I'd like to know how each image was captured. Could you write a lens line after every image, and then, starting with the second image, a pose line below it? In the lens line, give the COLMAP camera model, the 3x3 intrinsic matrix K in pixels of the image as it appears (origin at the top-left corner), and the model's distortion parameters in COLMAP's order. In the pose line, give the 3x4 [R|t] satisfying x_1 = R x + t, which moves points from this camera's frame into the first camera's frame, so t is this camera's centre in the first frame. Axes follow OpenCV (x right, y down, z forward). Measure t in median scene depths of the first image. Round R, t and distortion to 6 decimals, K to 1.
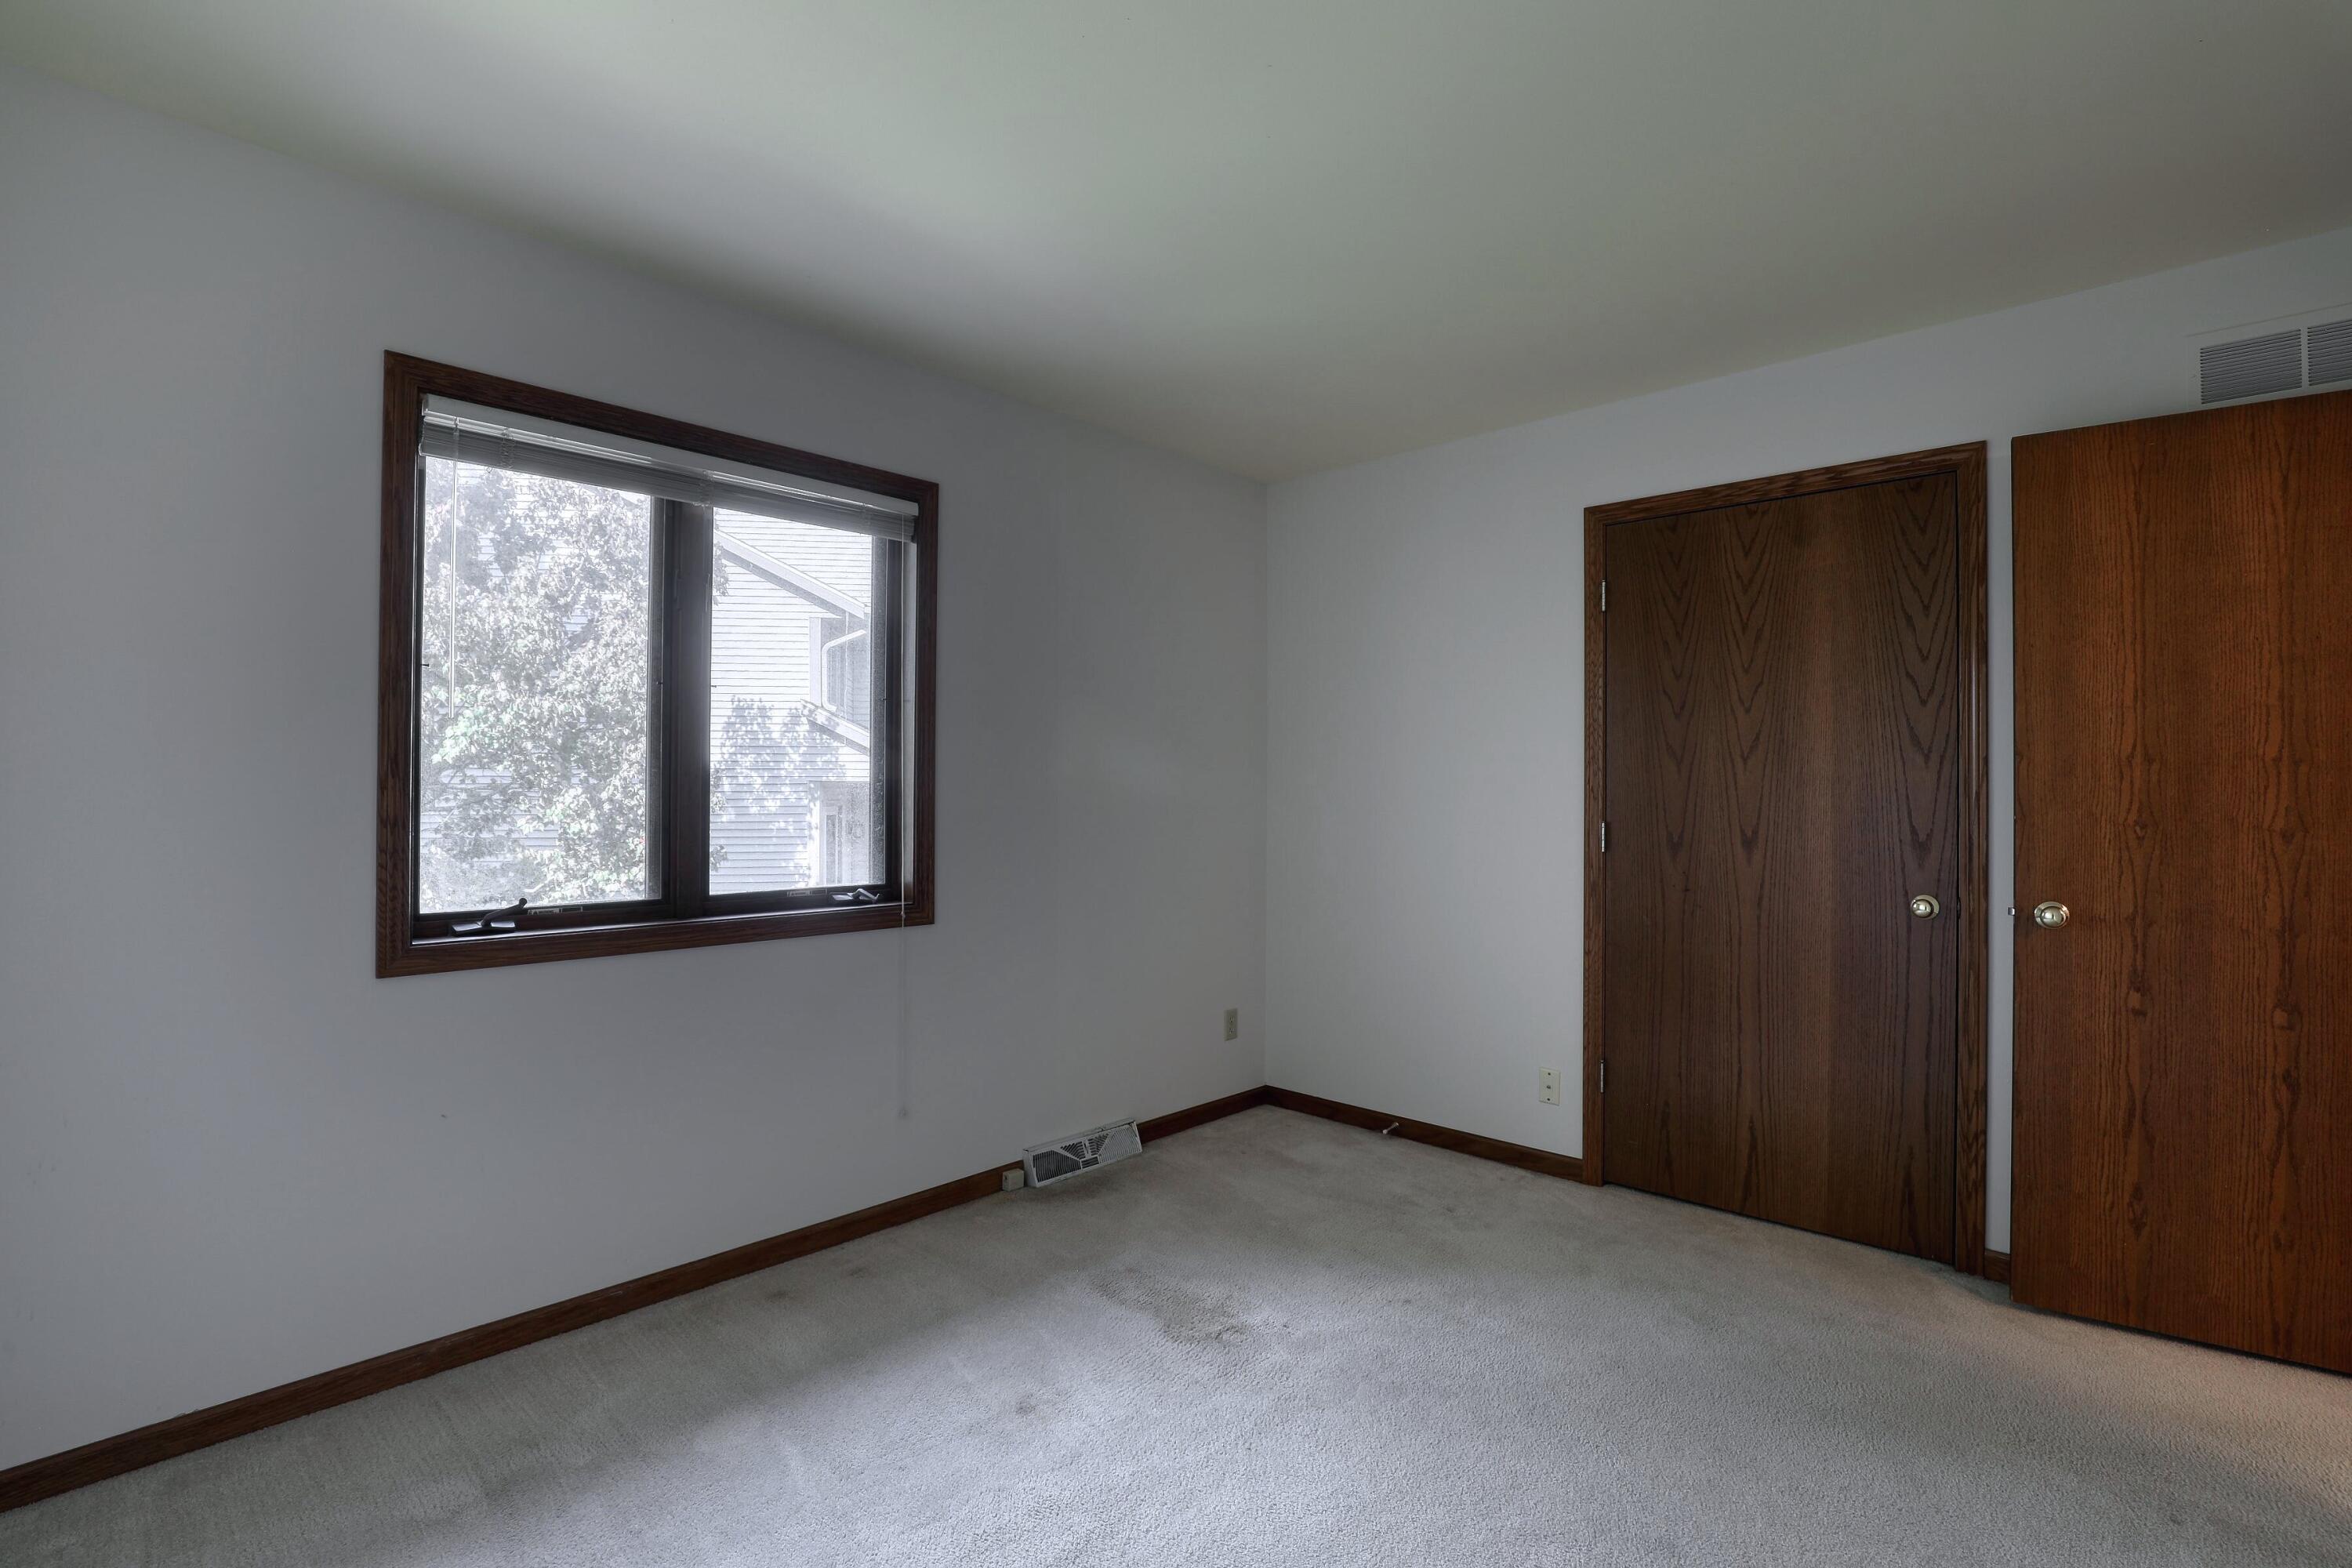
lens RADIAL K [[1081.5, 0, 1176.2], [0, 1081.5, 791.3], [0, 0, 1]] dist [-0.033717, 0.006795]
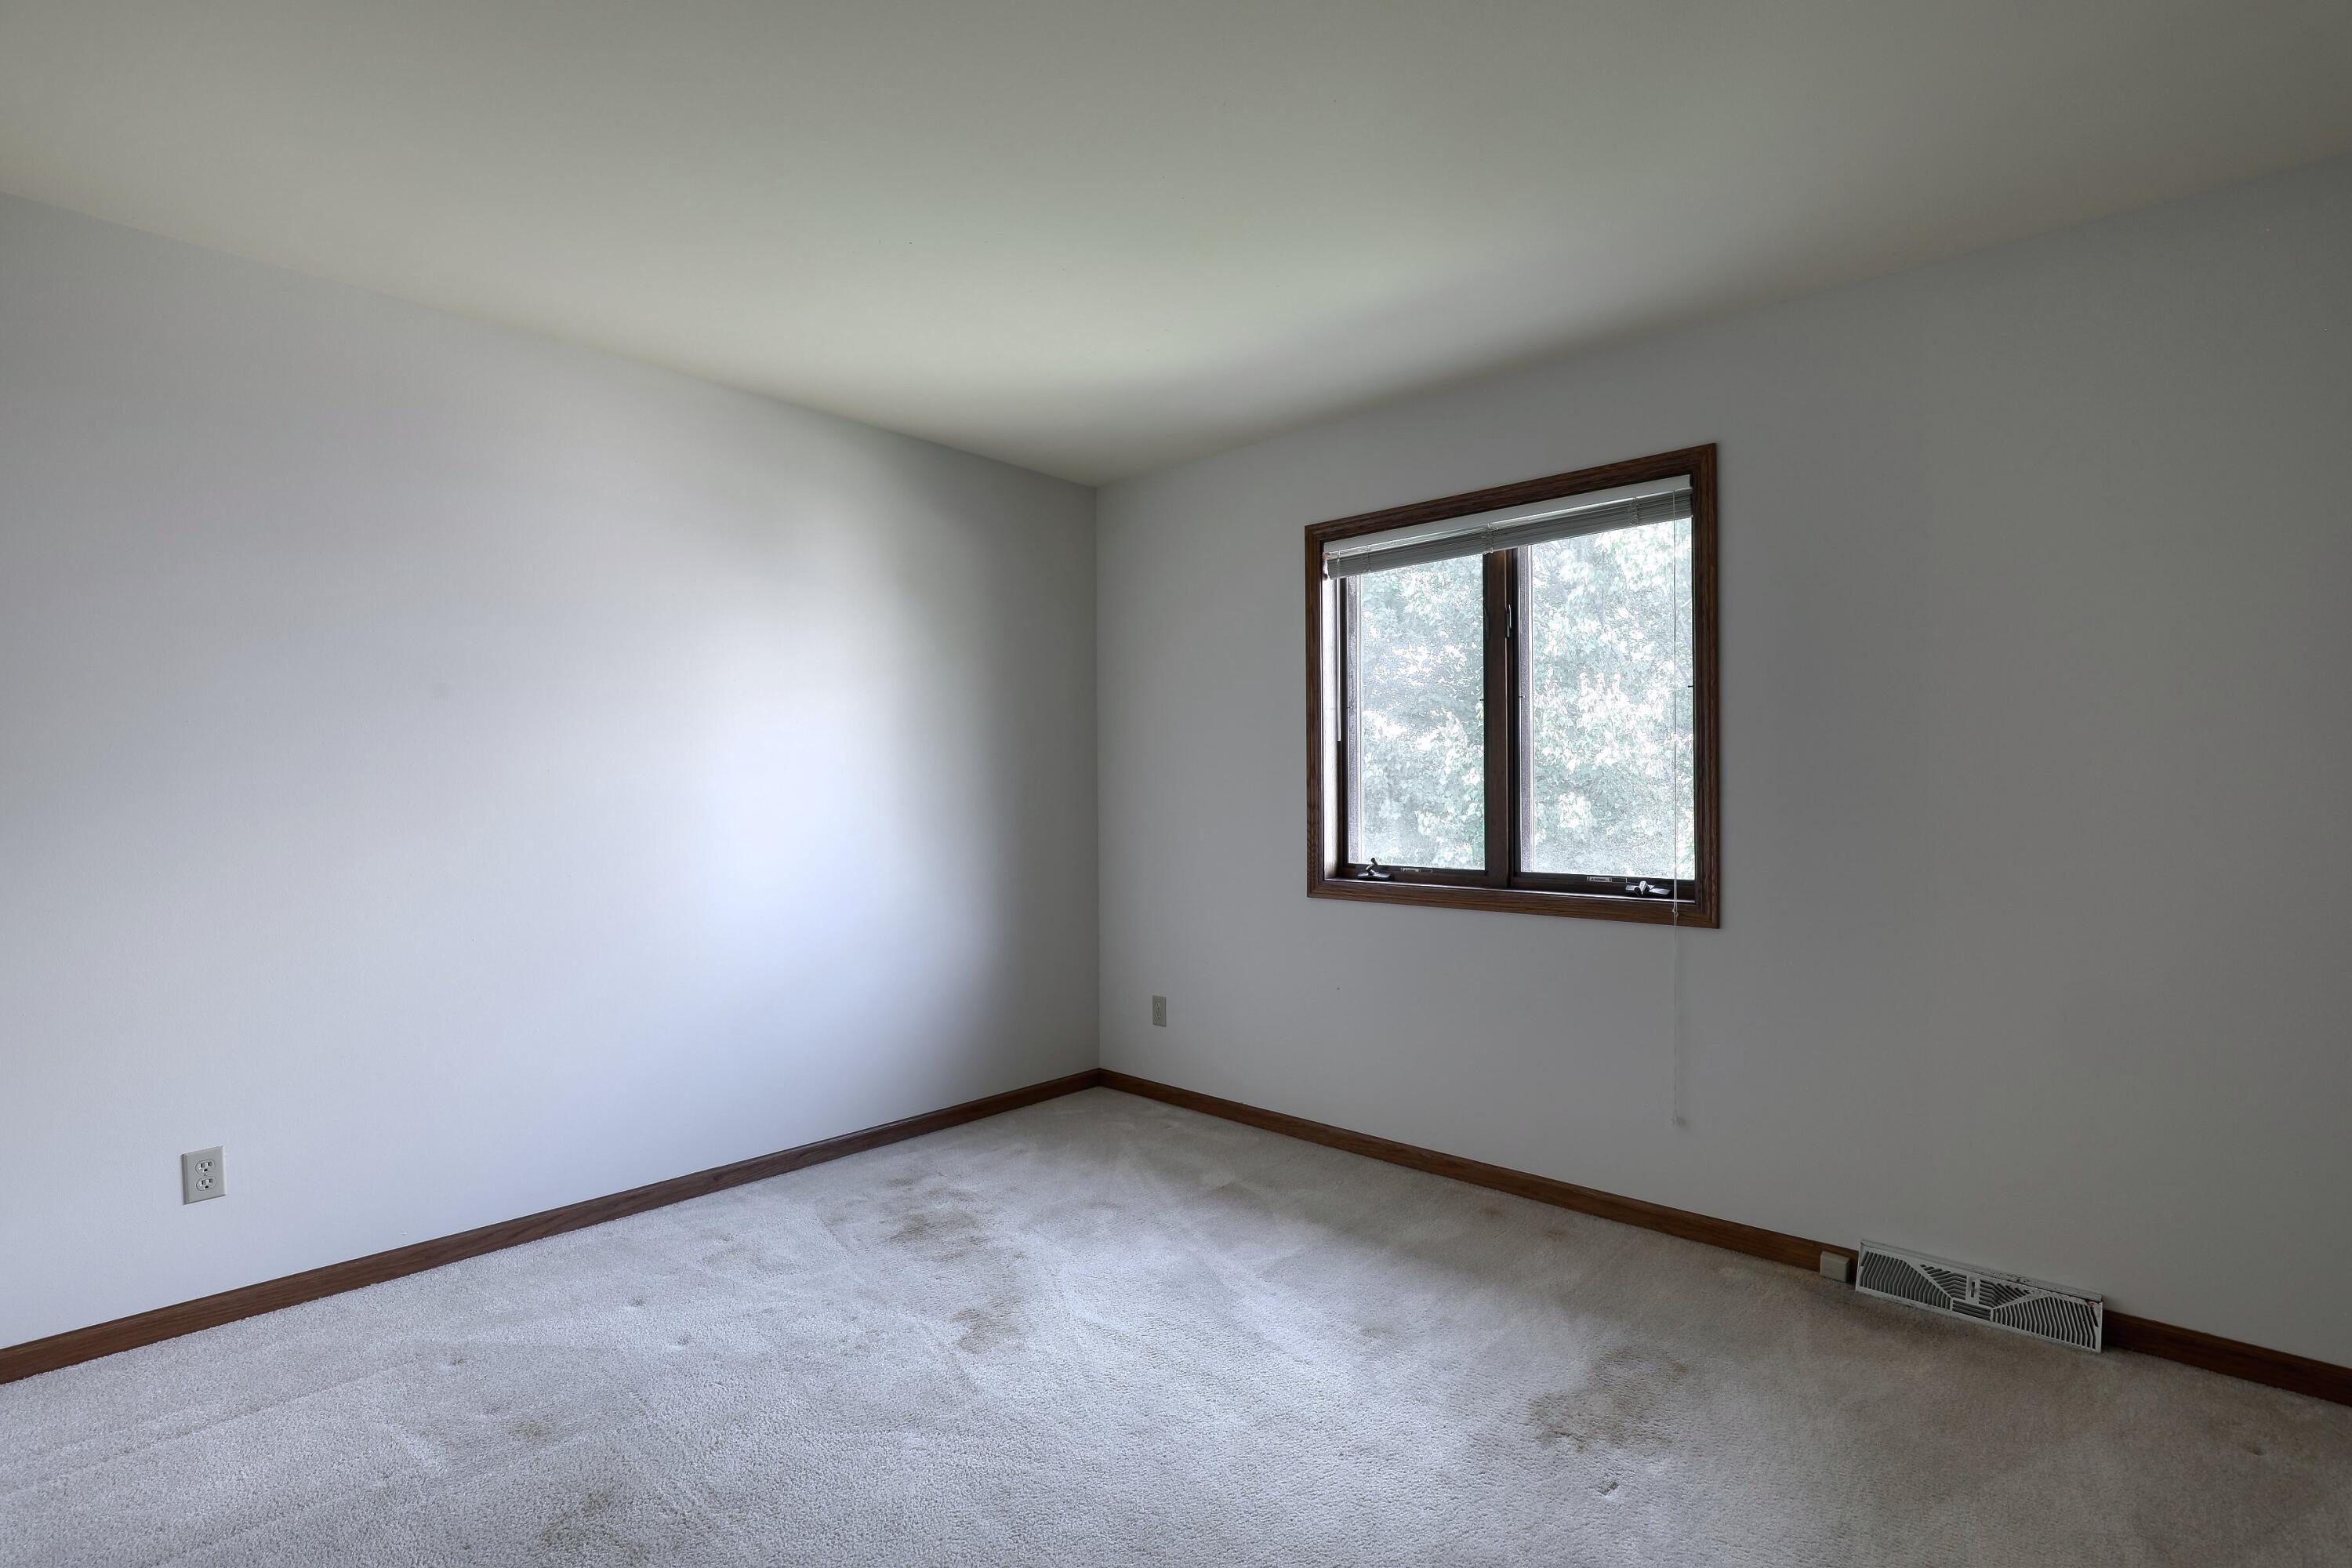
lens RADIAL K [[1081.5, 0, 1191.2], [0, 1081.5, 781.1], [0, 0, 1]] dist [-0.033717, 0.006795]
pose [[0.017729, -0.010368, -0.999789, 0.745343], [0.007919, 0.999916, -0.010229, 0.004721], [0.999811, -0.007736, 0.017810, 0.600039]]
